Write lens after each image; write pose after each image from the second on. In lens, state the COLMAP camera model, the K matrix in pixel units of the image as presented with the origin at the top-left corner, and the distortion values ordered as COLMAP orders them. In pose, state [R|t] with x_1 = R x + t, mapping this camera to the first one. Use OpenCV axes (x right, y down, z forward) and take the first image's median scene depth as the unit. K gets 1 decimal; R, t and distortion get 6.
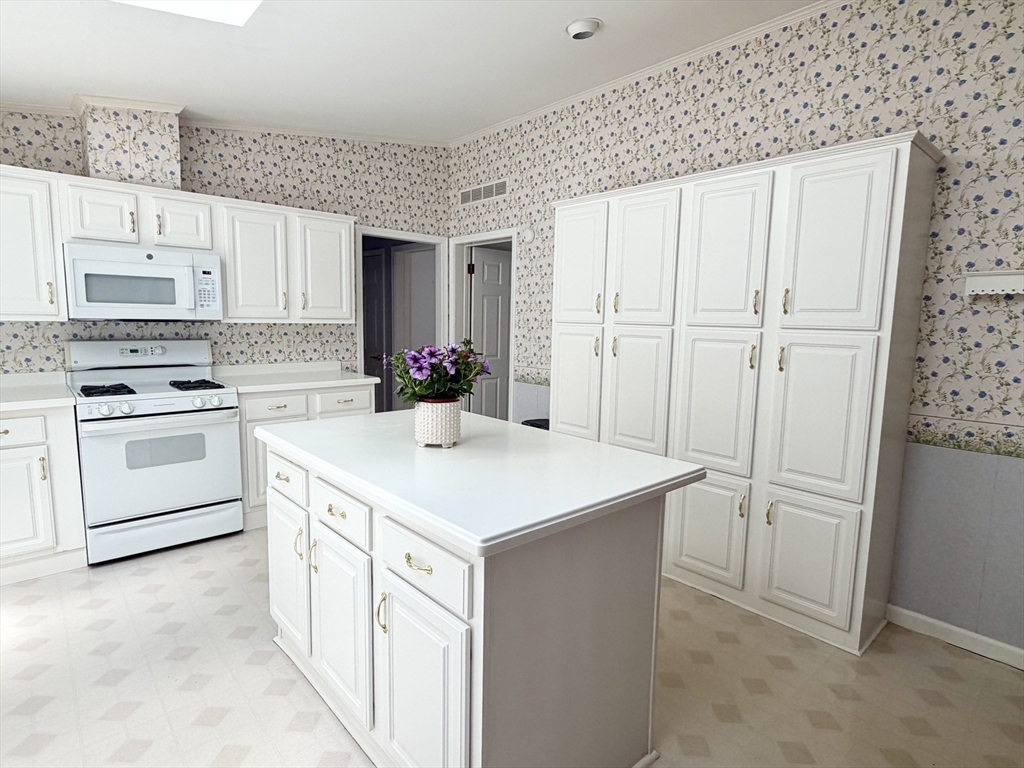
lens RADIAL K [[544.4, 0, 510.1], [0, 544.4, 384.3], [0, 0, 1]] dist [-0.000279, -0.000514]
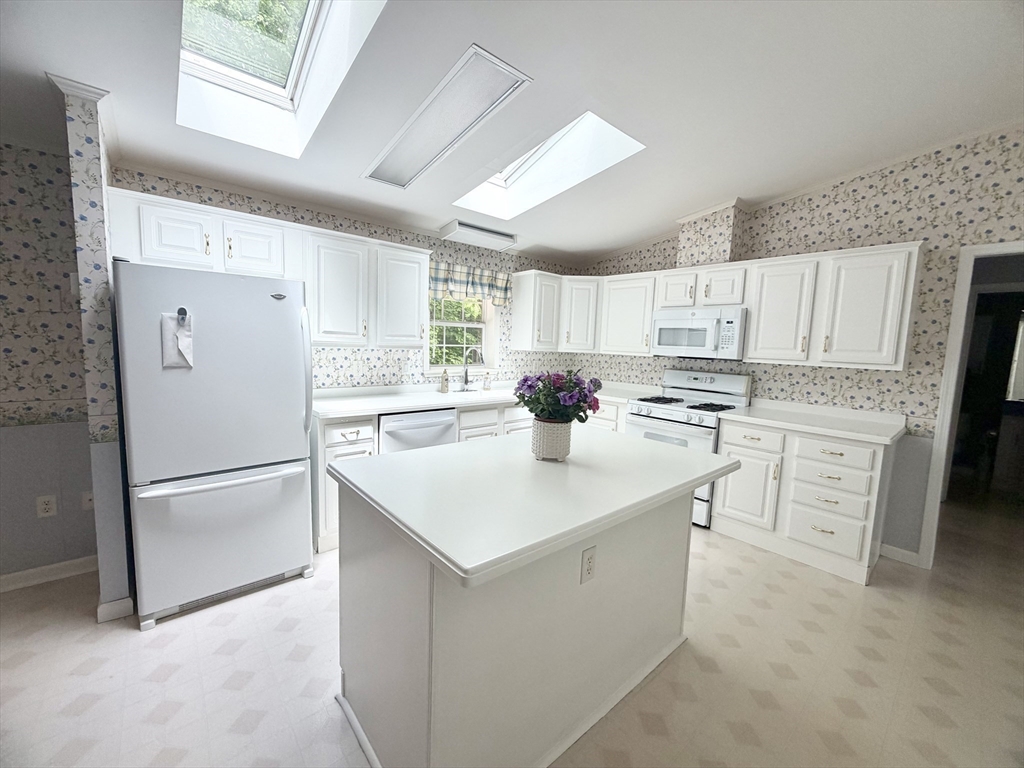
lens RADIAL K [[413.3, 0, 507.5], [0, 413.3, 383.6], [0, 0, 1]] dist [0.001199, 0.001004]
pose [[-0.022468, 0.076866, -0.996788, 0.437576], [-0.163473, 0.983338, 0.079514, -0.054691], [0.986292, 0.164734, -0.009528, 0.517524]]
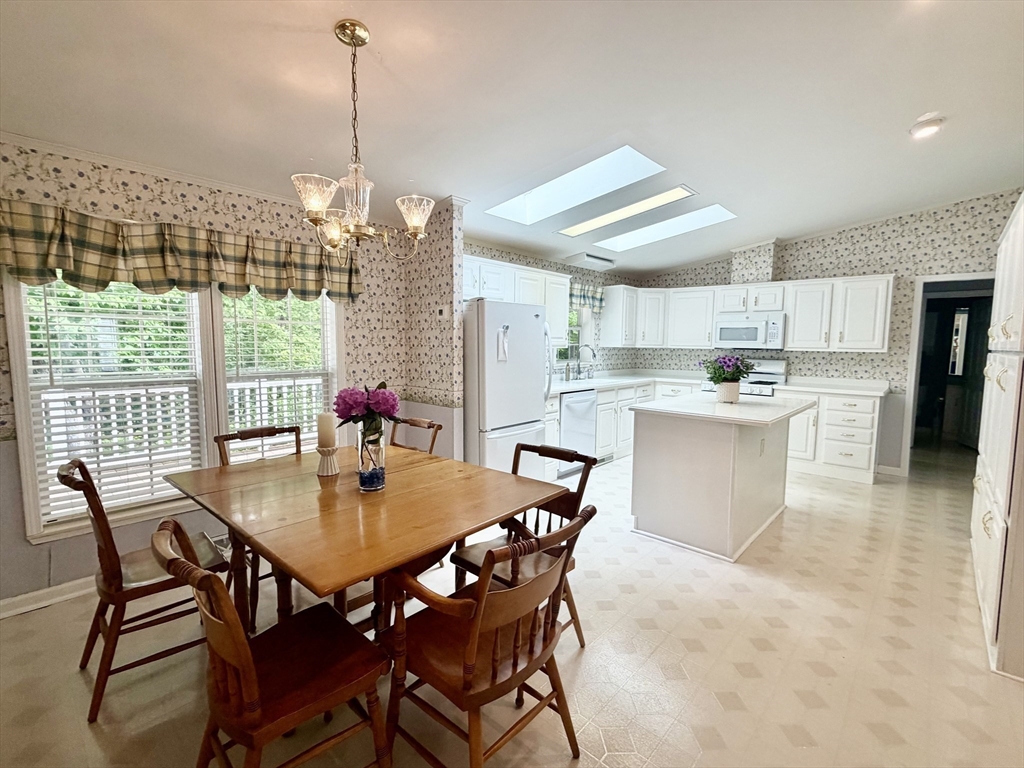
lens RADIAL K [[472.7, 0, 511.5], [0, 472.7, 383.3], [0, 0, 1]] dist [0.009012, 0.000741]
pose [[0.103418, 0.066271, -0.992428, 0.969867], [-0.135904, 0.989362, 0.051904, 0.035501], [0.985310, 0.129507, 0.111325, -0.038214]]
